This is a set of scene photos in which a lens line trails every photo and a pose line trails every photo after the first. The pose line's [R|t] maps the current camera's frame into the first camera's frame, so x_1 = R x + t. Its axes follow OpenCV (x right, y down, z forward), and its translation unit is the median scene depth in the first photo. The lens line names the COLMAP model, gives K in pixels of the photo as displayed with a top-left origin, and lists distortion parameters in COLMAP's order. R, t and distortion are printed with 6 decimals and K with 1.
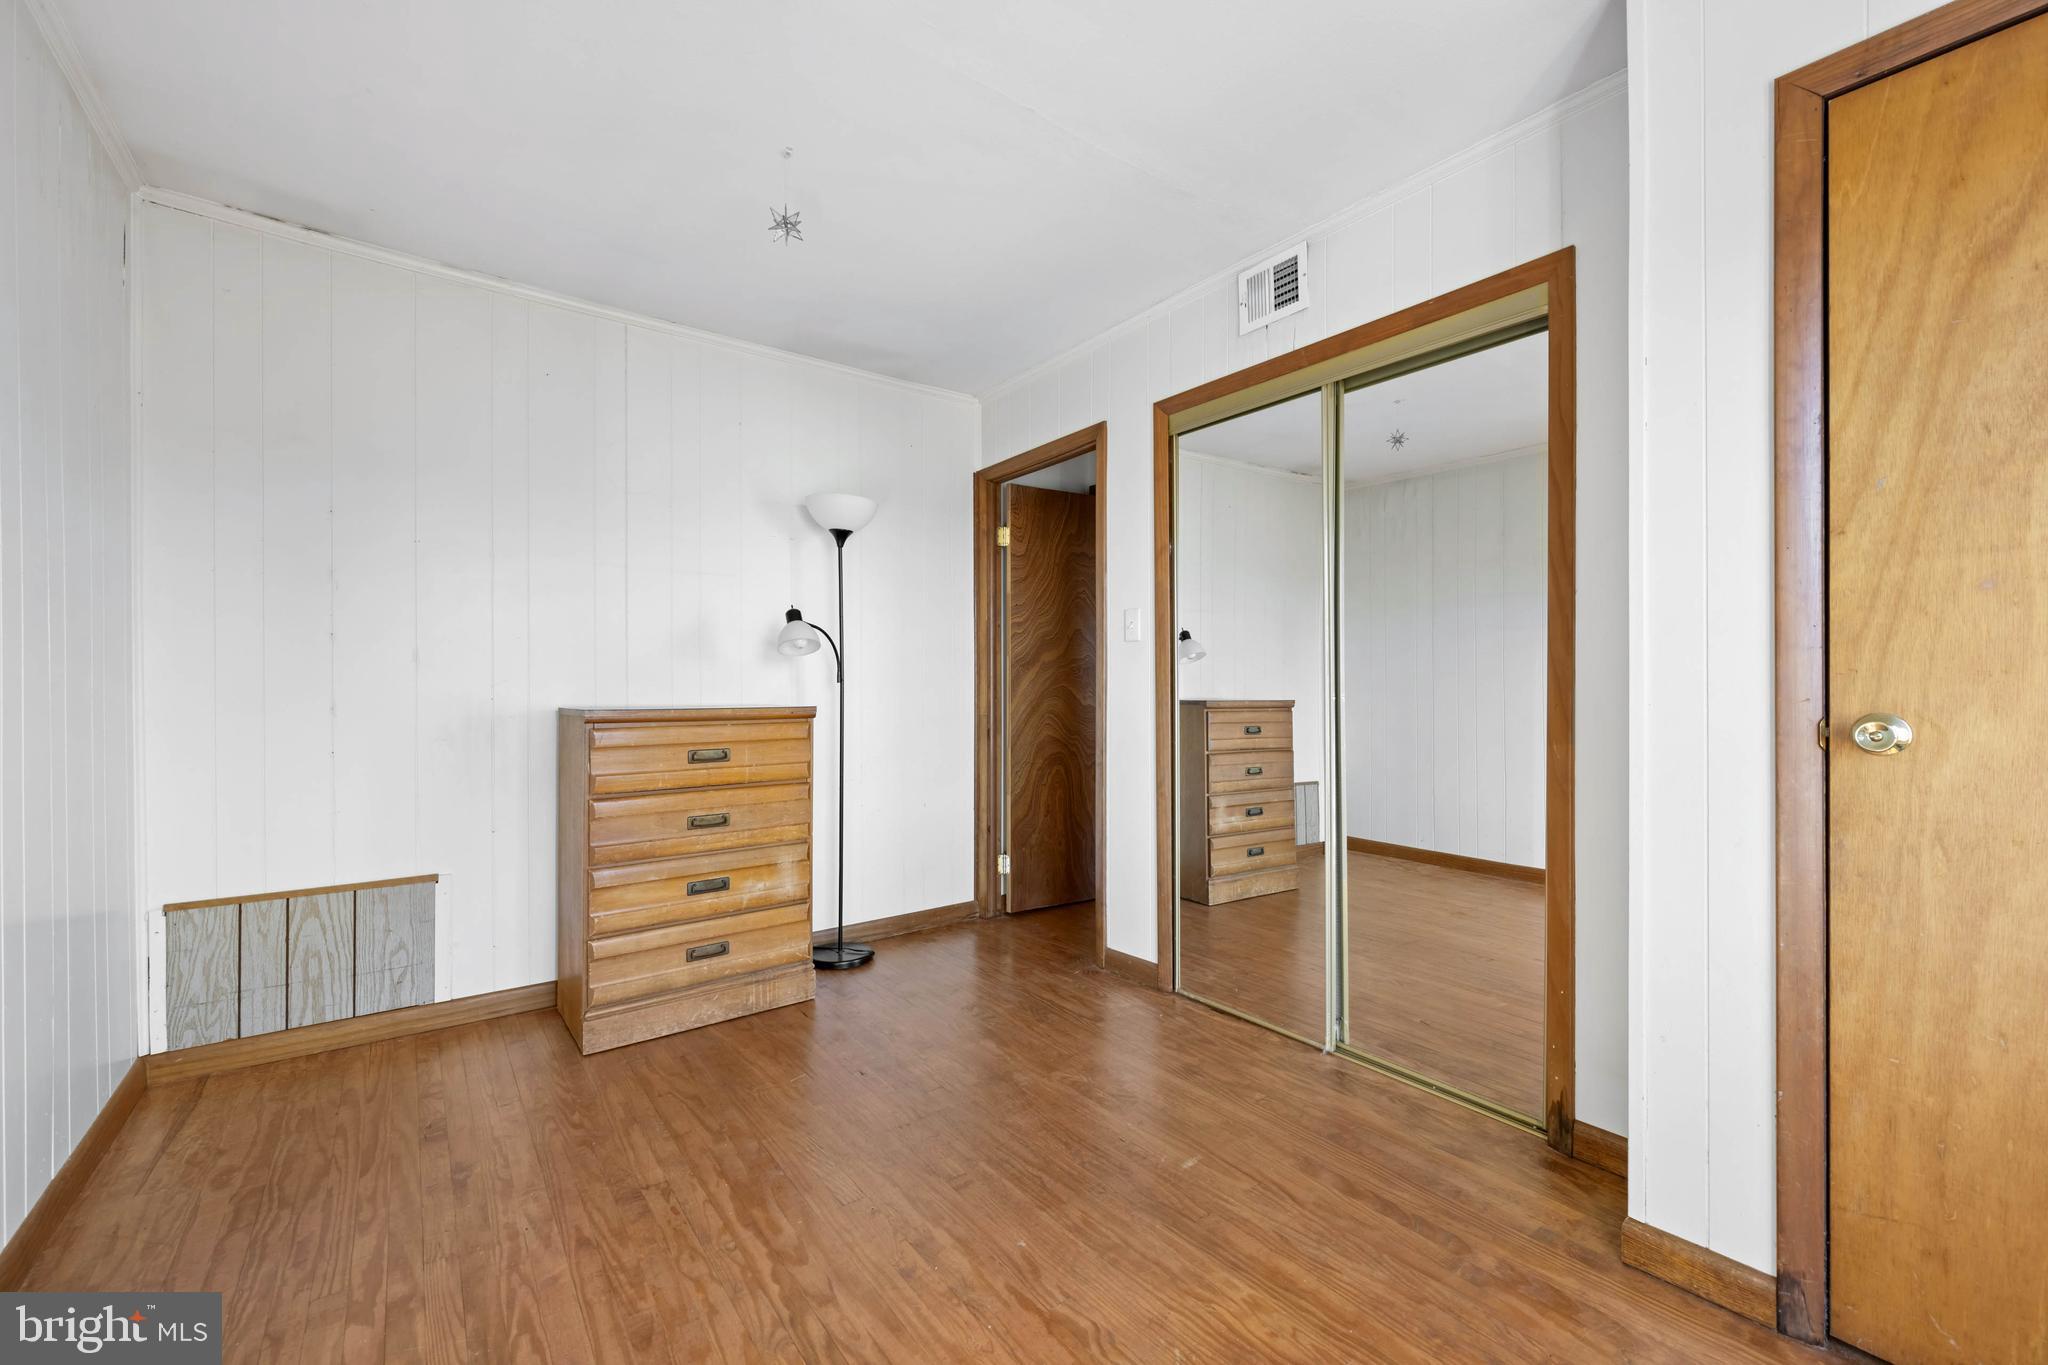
lens RADIAL K [[849.5, 0, 1018.1], [0, 849.5, 680.2], [0, 0, 1]] dist [-0.000861, 0.000027]
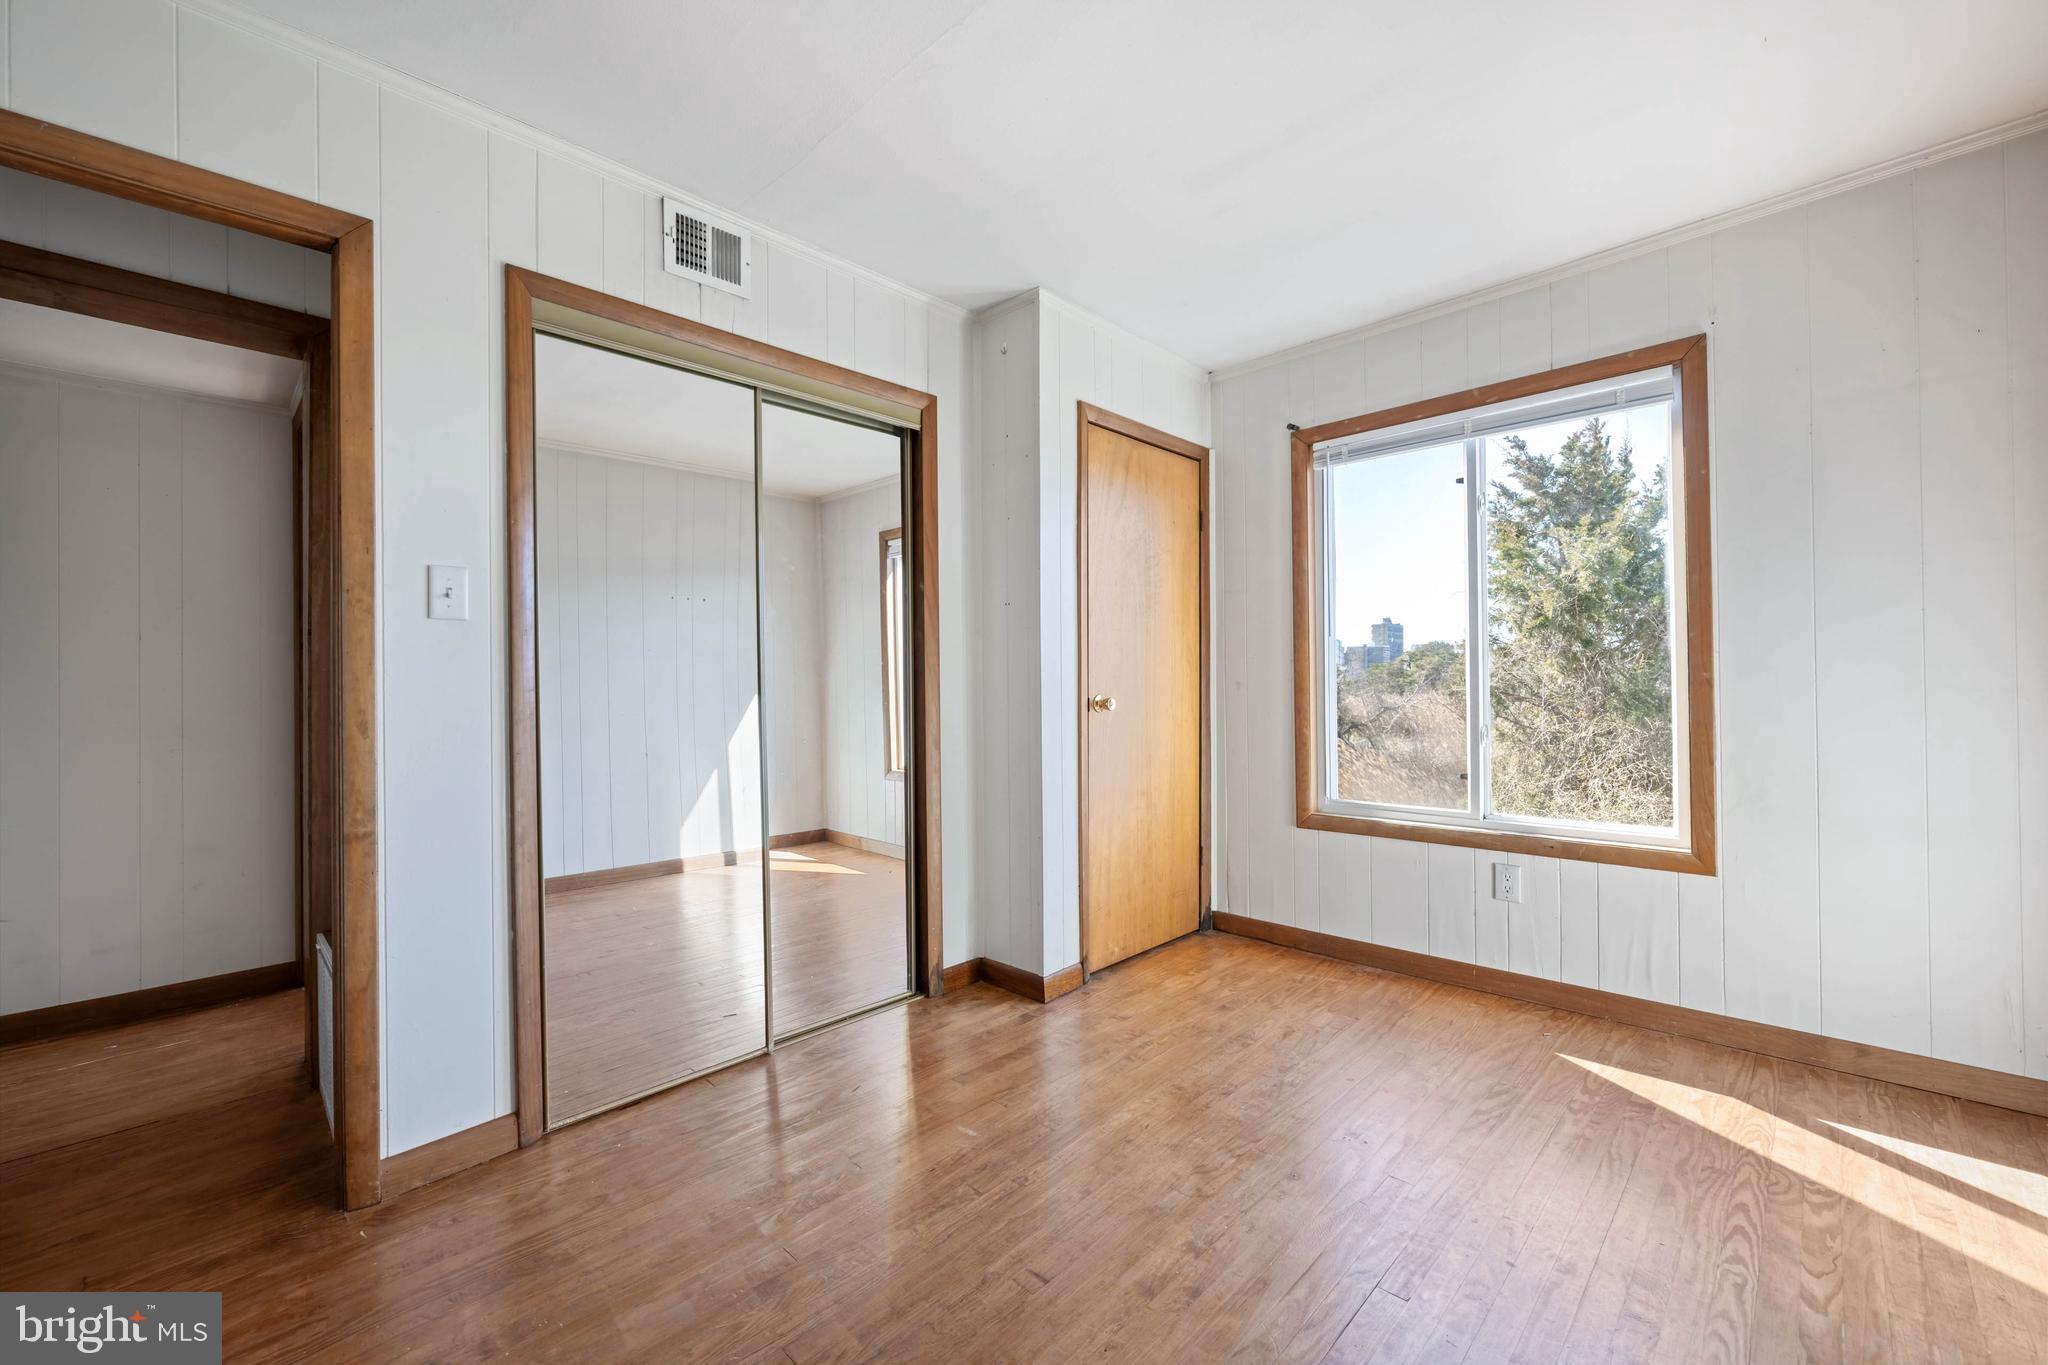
lens RADIAL K [[849.5, 0, 1018.1], [0, 849.5, 680.2], [0, 0, 1]] dist [-0.000861, 0.000027]
pose [[-0.186273, 0.002008, 0.982496, -0.669617], [0.001886, 0.999997, -0.001686, -0.001189], [-0.982496, 0.001539, -0.186276, 0.877705]]
